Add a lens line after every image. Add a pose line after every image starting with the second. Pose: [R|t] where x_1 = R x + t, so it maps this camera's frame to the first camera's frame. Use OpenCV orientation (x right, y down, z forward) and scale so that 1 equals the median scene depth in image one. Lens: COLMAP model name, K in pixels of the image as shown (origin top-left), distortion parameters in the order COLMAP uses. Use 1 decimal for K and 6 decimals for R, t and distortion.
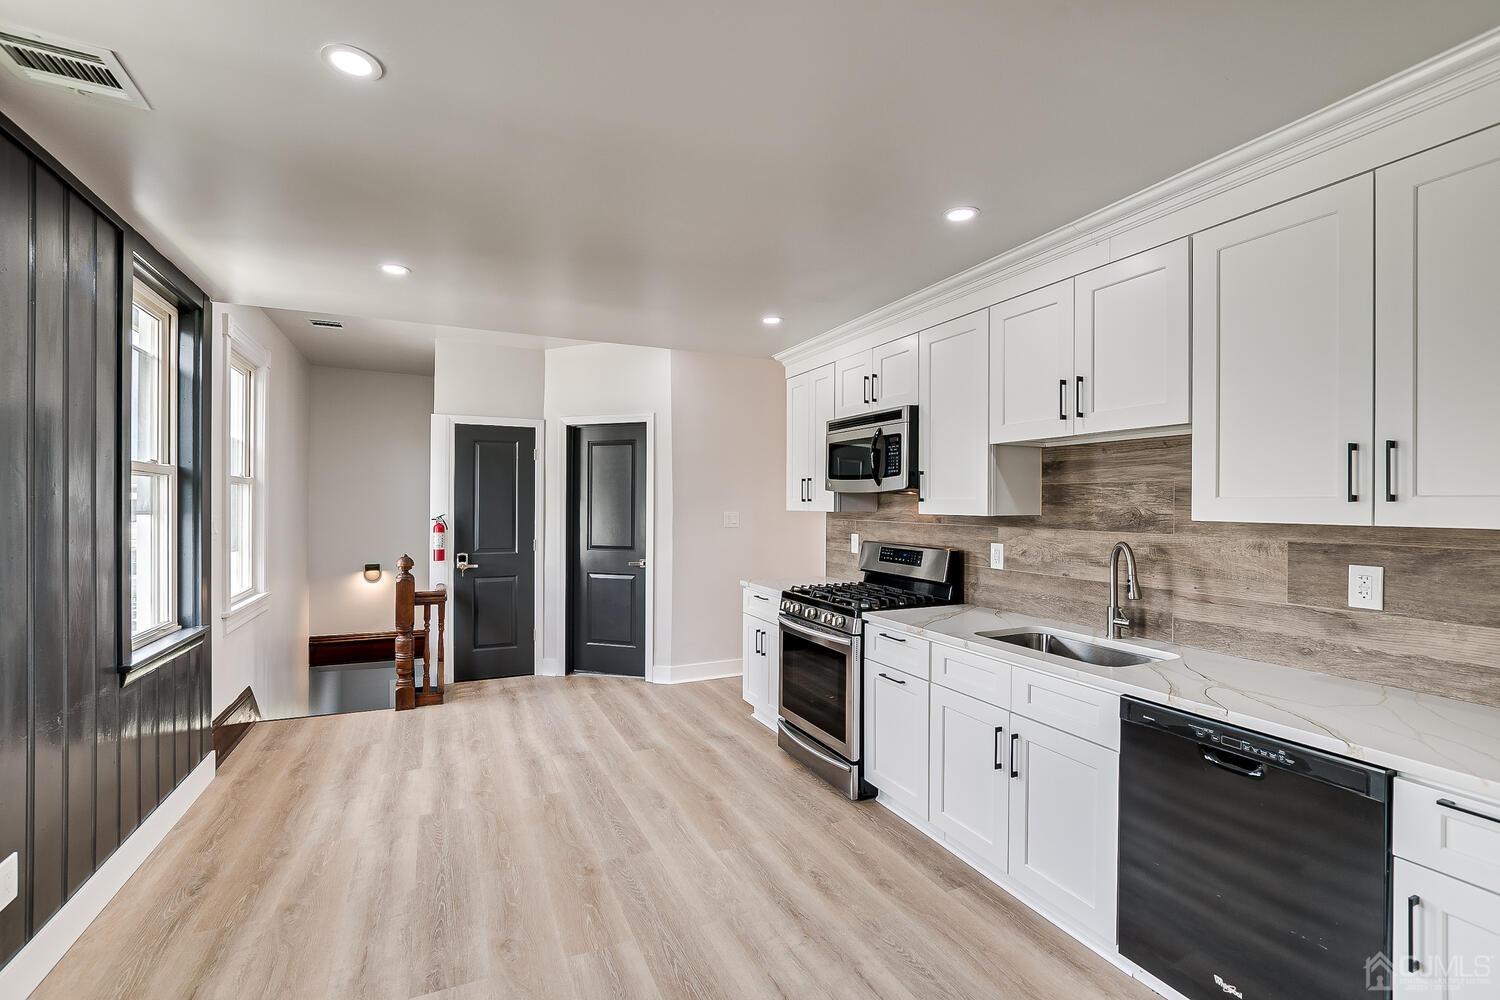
lens RADIAL K [[654.4, 0, 735.7], [0, 654.4, 504.0], [0, 0, 1]] dist [-0.019798, 0.003495]
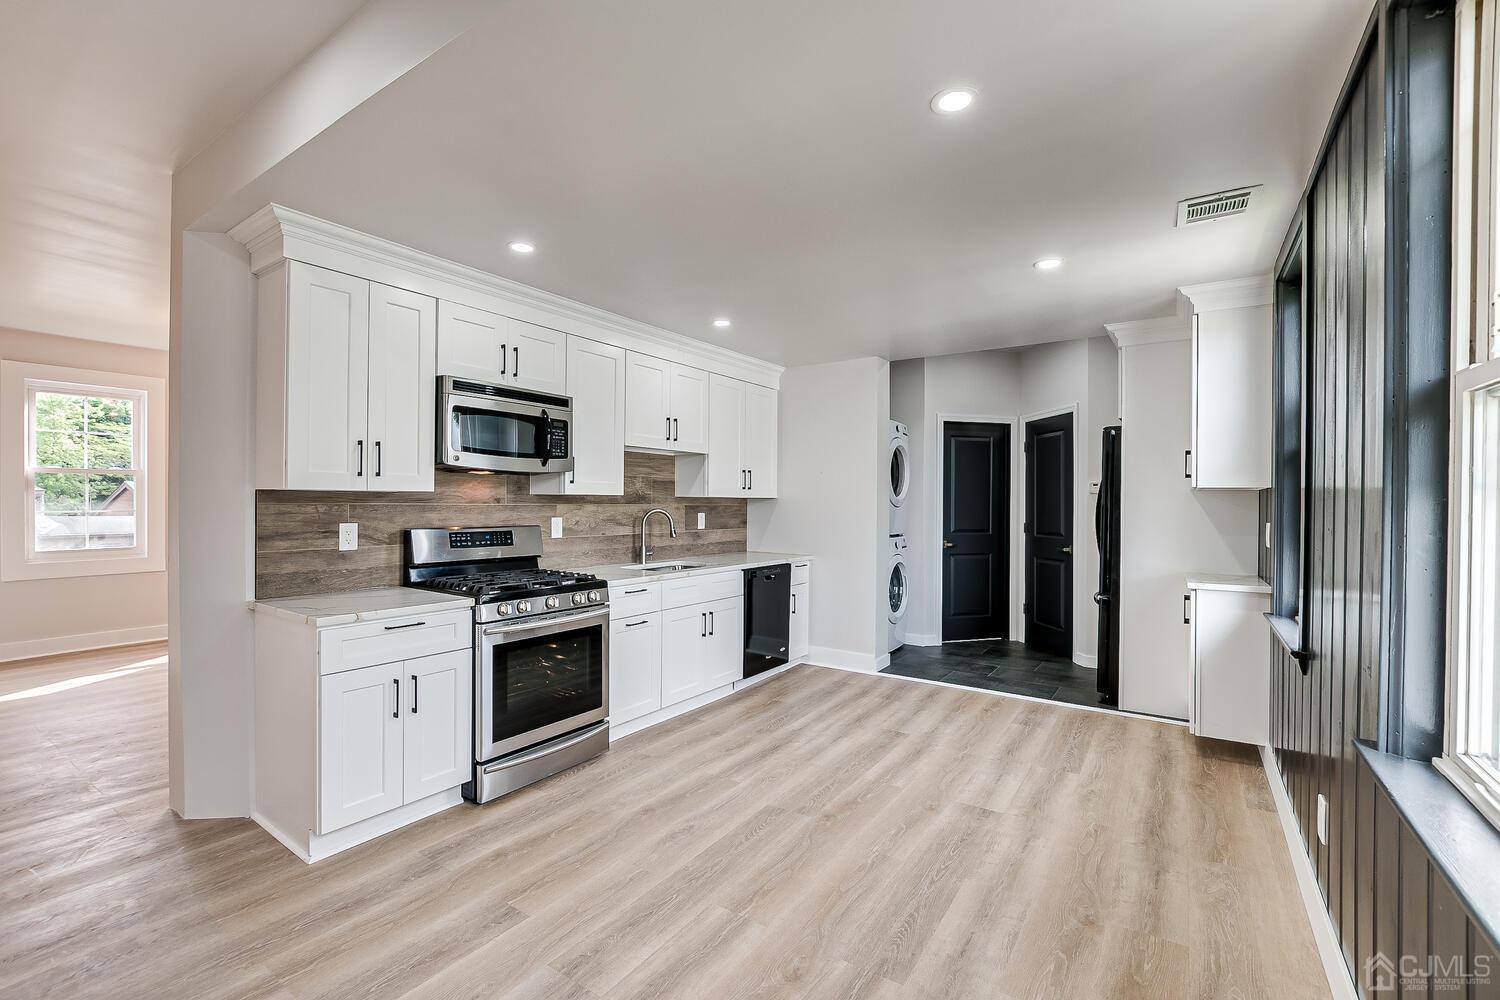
lens RADIAL K [[654.4, 0, 741.8], [0, 654.4, 505.4], [0, 0, 1]] dist [-0.019798, 0.003495]
pose [[-0.519440, -0.010409, 0.854443, -1.338384], [-0.006780, 0.999945, 0.008060, 0.037445], [-0.854480, -0.001607, -0.519482, 2.094740]]
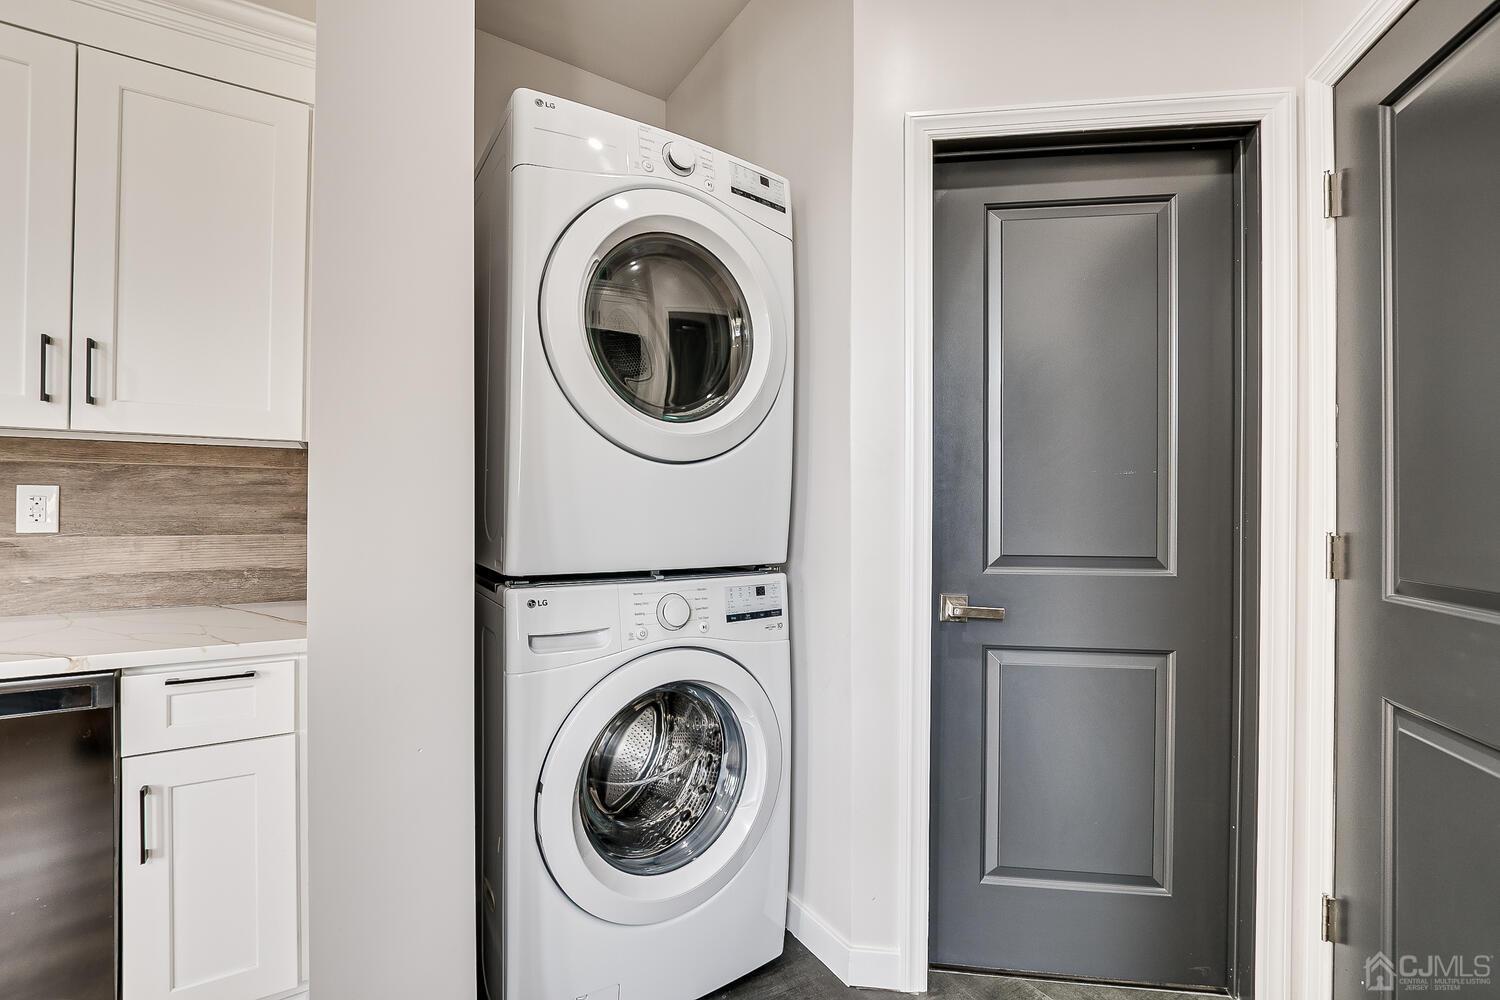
lens RADIAL K [[654.4, 0, 741.5], [0, 654.4, 503.2], [0, 0, 1]] dist [-0.019798, 0.003495]
pose [[-0.136726, -0.003669, 0.990602, -0.038979], [-0.006343, 0.999976, 0.002828, 0.102871], [-0.990589, -0.005896, -0.136746, 0.138127]]
